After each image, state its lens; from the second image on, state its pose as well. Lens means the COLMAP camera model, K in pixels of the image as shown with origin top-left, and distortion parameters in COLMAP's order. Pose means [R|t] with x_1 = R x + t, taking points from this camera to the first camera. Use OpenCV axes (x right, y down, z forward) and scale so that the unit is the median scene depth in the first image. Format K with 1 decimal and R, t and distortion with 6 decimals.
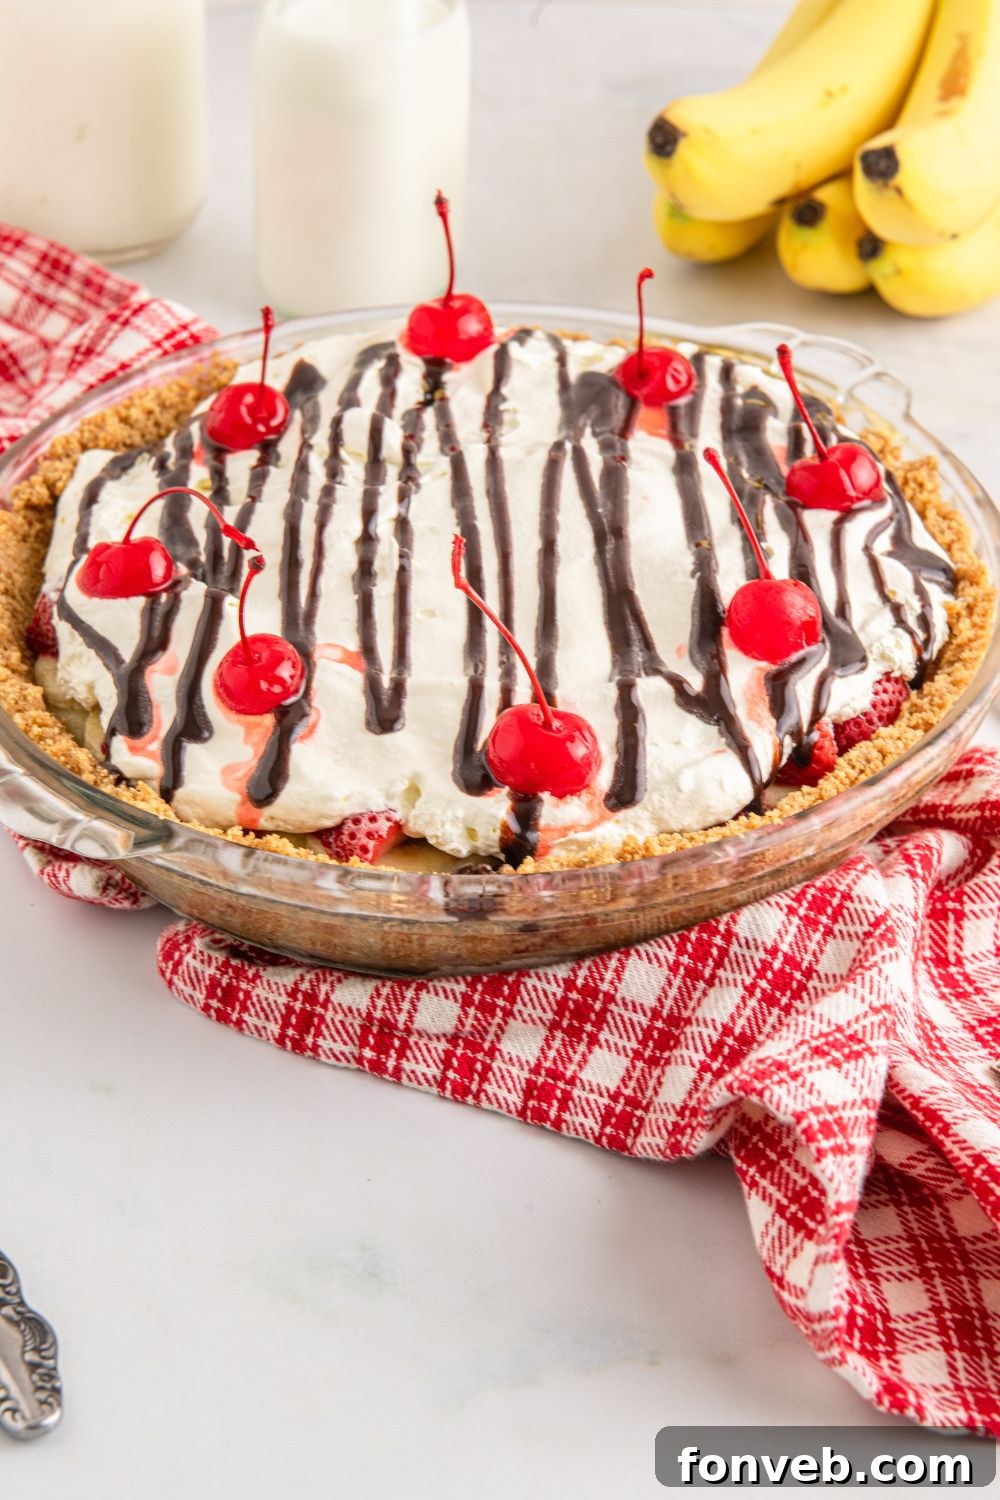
lens RADIAL K [[3111.2, 0, 497.0], [0, 3111.2, 743.4], [0, 0, 1]] dist [-0.010231, 0.000000]
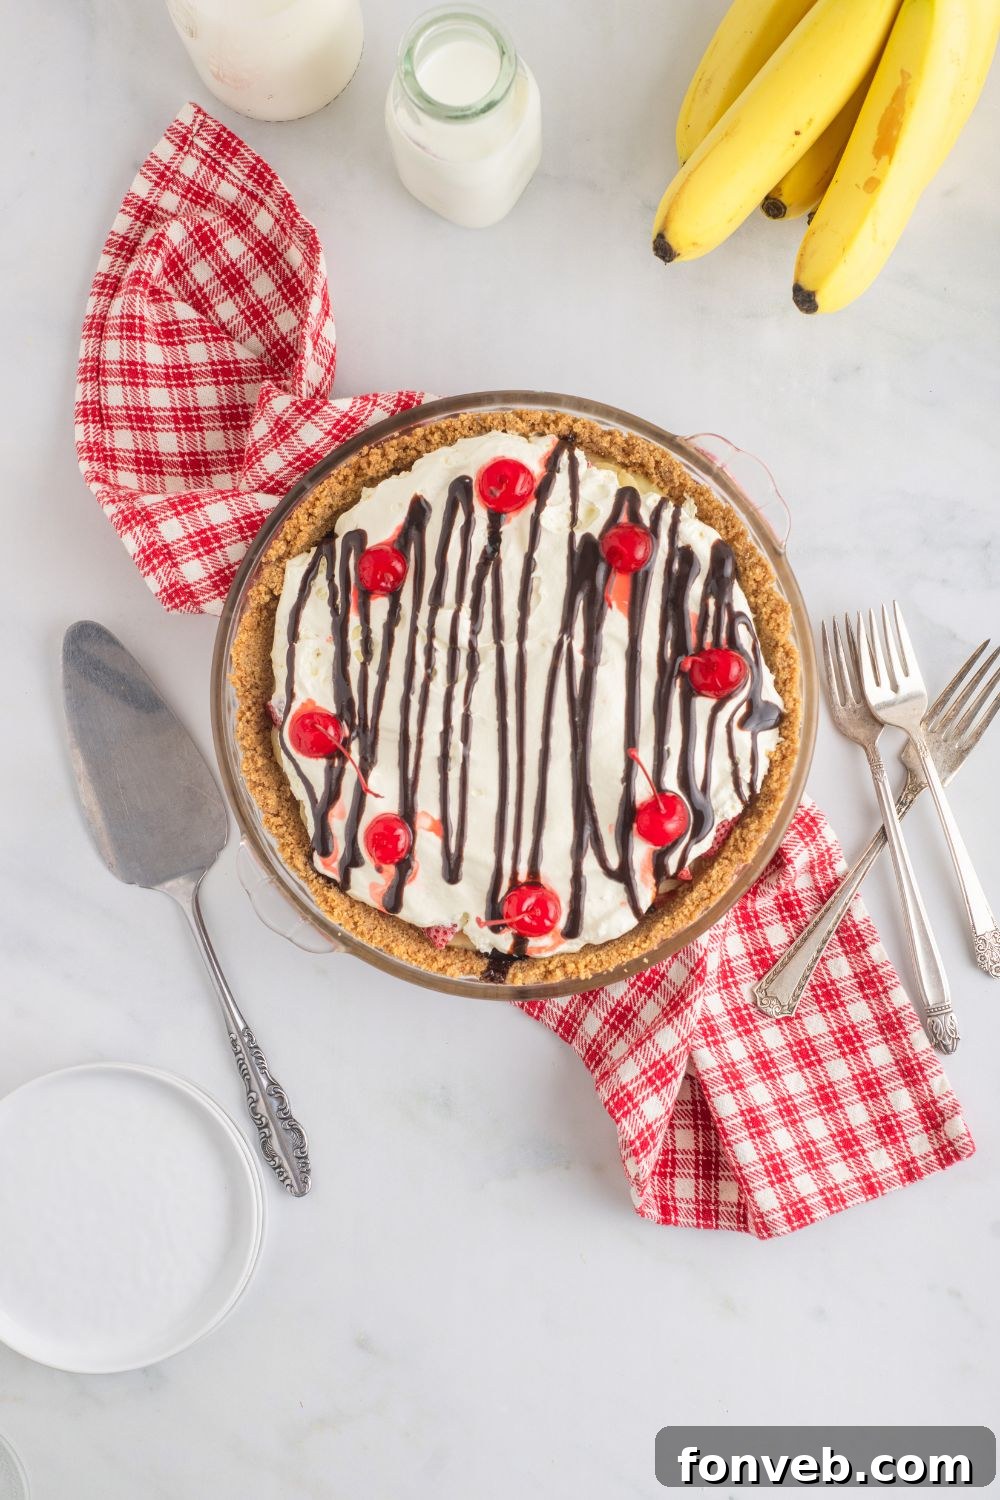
lens RADIAL K [[2325.4, 0, 507.2], [0, 2325.4, 753.2], [0, 0, 1]] dist [-0.054035, 0.000000]
pose [[0.995856, 0.064632, -0.063983, 0.085558], [0.011471, 0.608641, 0.793363, -1.197110], [0.090219, -0.790809, 0.605377, 0.187050]]
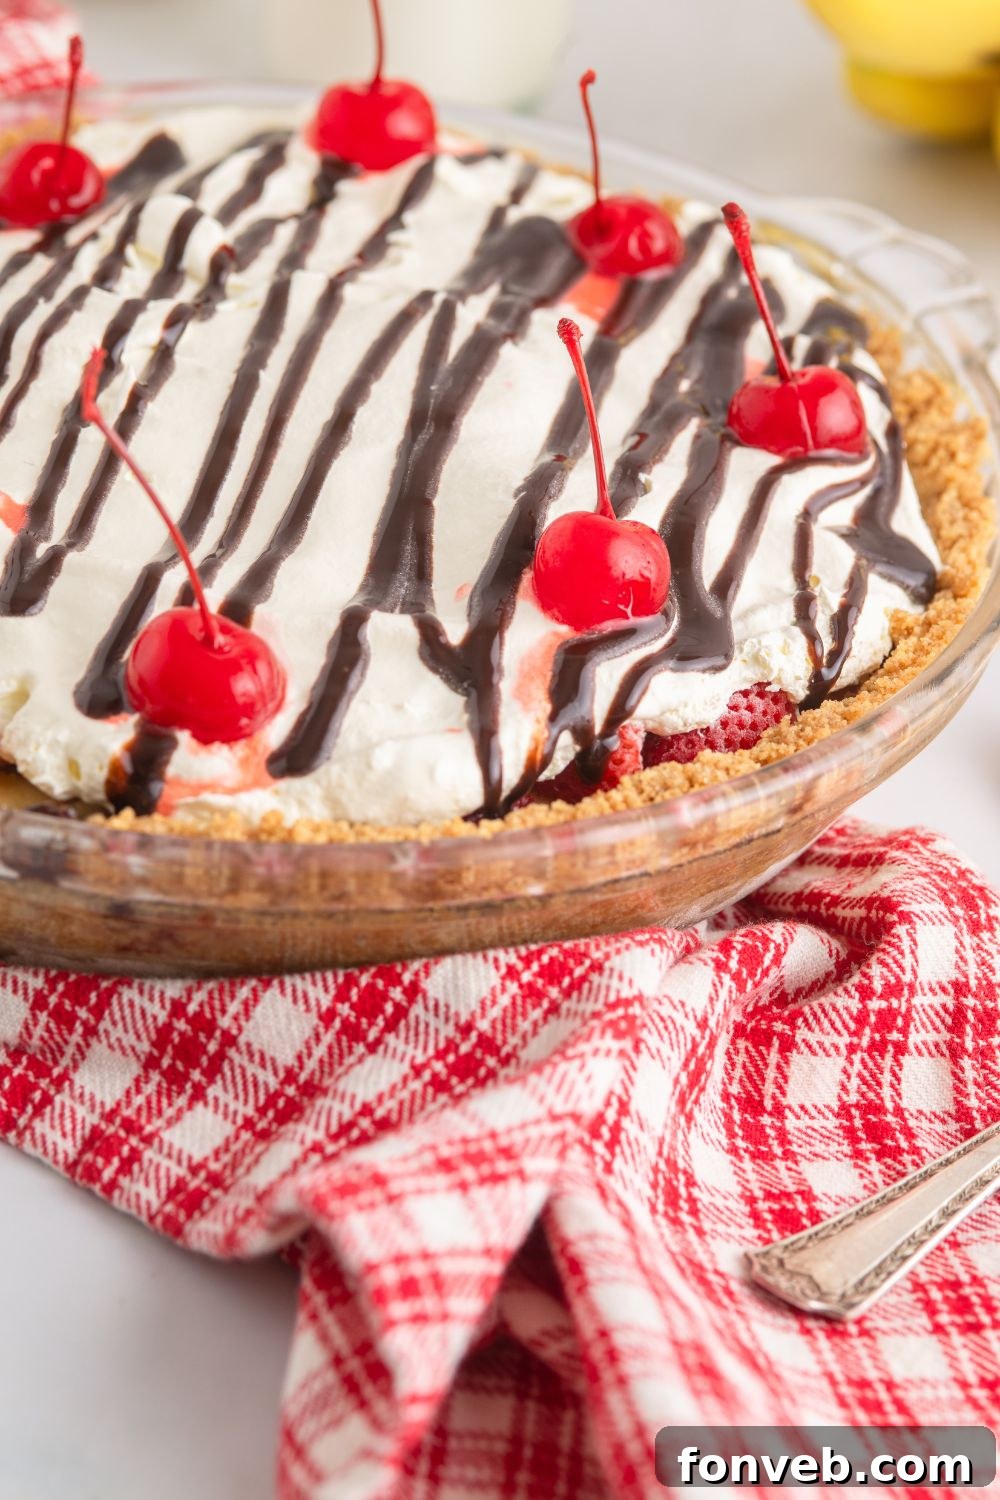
lens RADIAL K [[4818.0, 0, 499.7], [0, 4818.0, 749.6], [0, 0, 1]] dist [-0.220093, 0.000000]
pose [[0.967024, 0.195212, -0.163576, 0.258891], [-0.201675, 0.979165, -0.023717, 0.030480], [0.155538, 0.055924, 0.986246, -0.074371]]
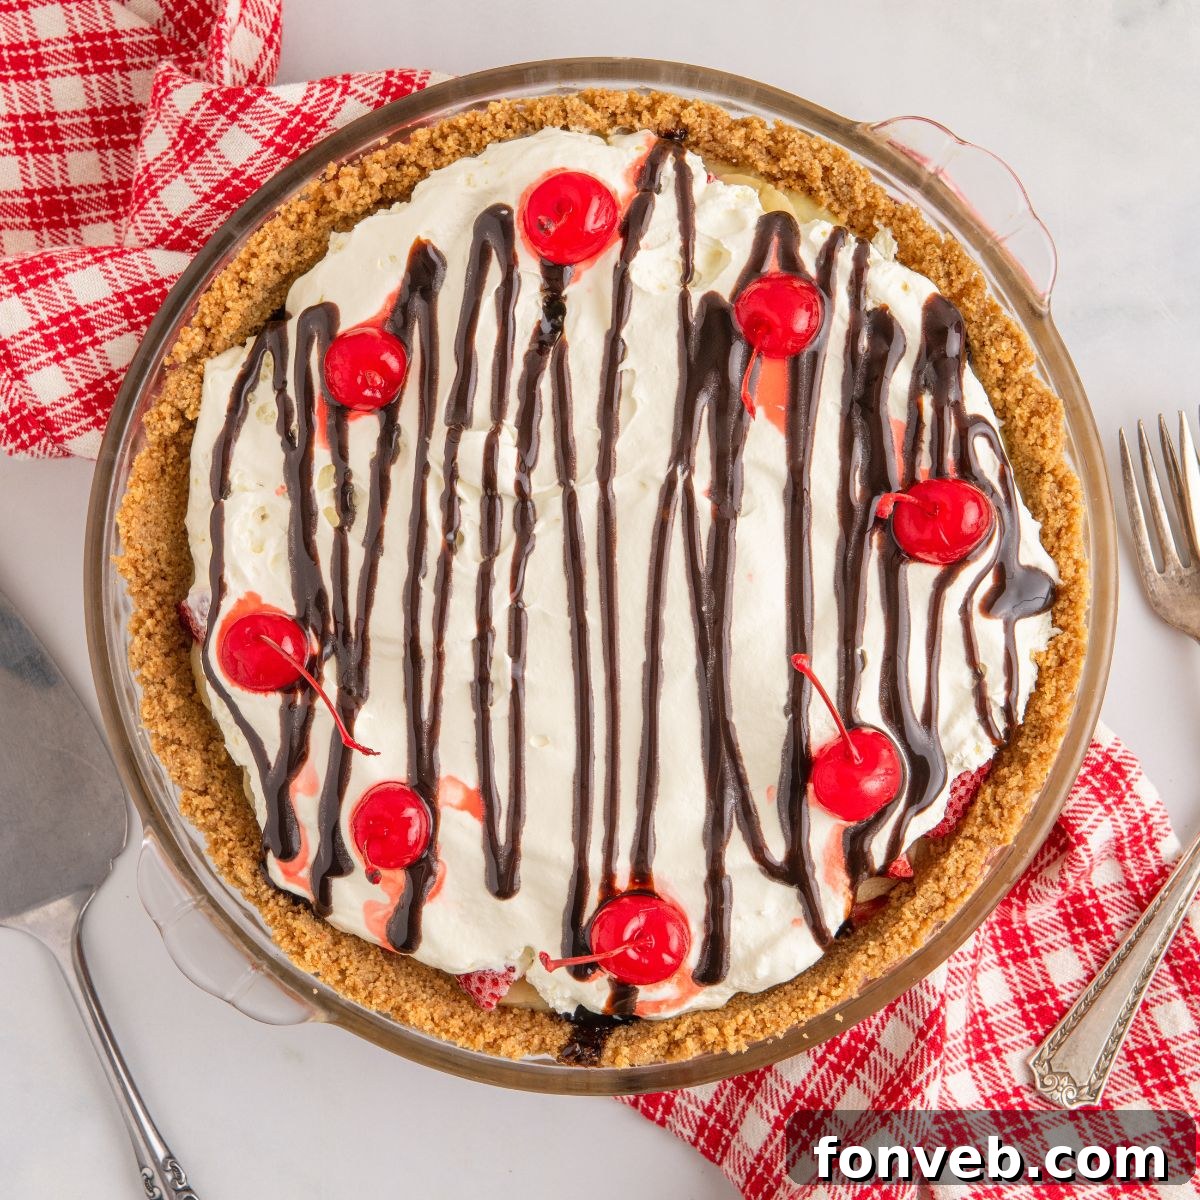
lens RADIAL K [[3525.1, 0, 600.3], [0, 3525.1, 599.5], [0, 0, 1]] dist [-0.009591, 0.000000]
pose [[0.995991, 0.024815, -0.085943, 0.107032], [0.050862, 0.633251, 0.772274, -1.060202], [0.073587, -0.773549, 0.629450, 0.273197]]
